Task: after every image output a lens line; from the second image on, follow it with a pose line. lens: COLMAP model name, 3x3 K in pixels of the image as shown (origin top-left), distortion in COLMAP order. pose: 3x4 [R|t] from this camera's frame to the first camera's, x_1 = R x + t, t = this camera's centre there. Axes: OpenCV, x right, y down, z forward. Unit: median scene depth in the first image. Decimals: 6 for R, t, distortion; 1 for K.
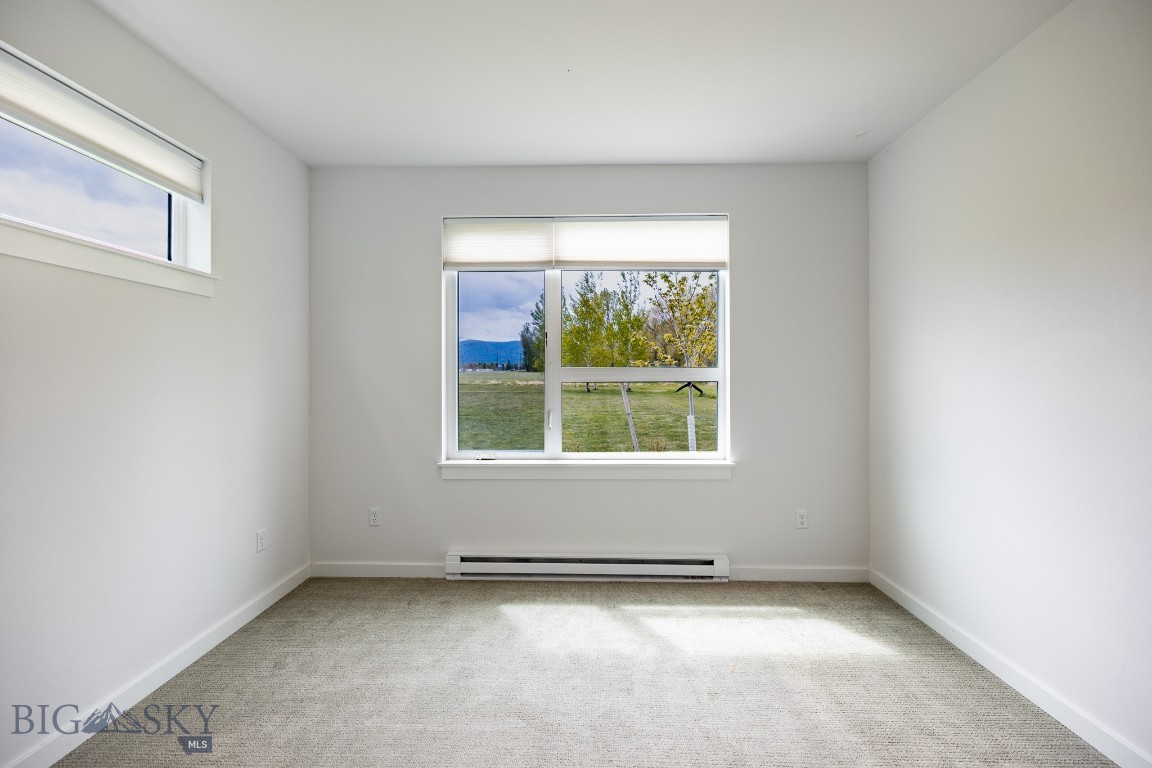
lens RADIAL K [[501.0, 0, 576.0], [0, 501.0, 384.0], [0, 0, 1]] dist [0.002379, 0.000414]
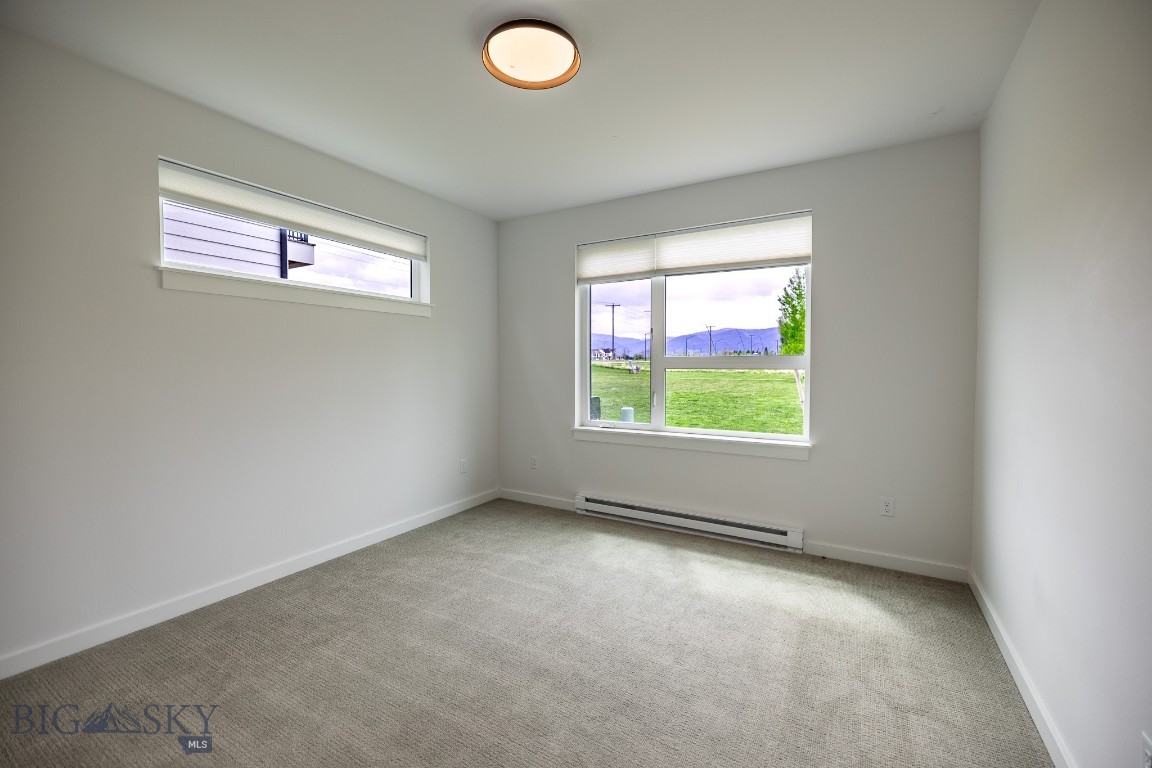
lens RADIAL K [[487.5, 0, 573.9], [0, 487.5, 387.5], [0, 0, 1]] dist [-0.001149, -0.000222]
pose [[0.869093, 0.024439, -0.494045, 0.387493], [-0.008532, 0.999371, 0.034427, 0.003693], [0.494575, -0.025705, 0.868754, -0.148849]]
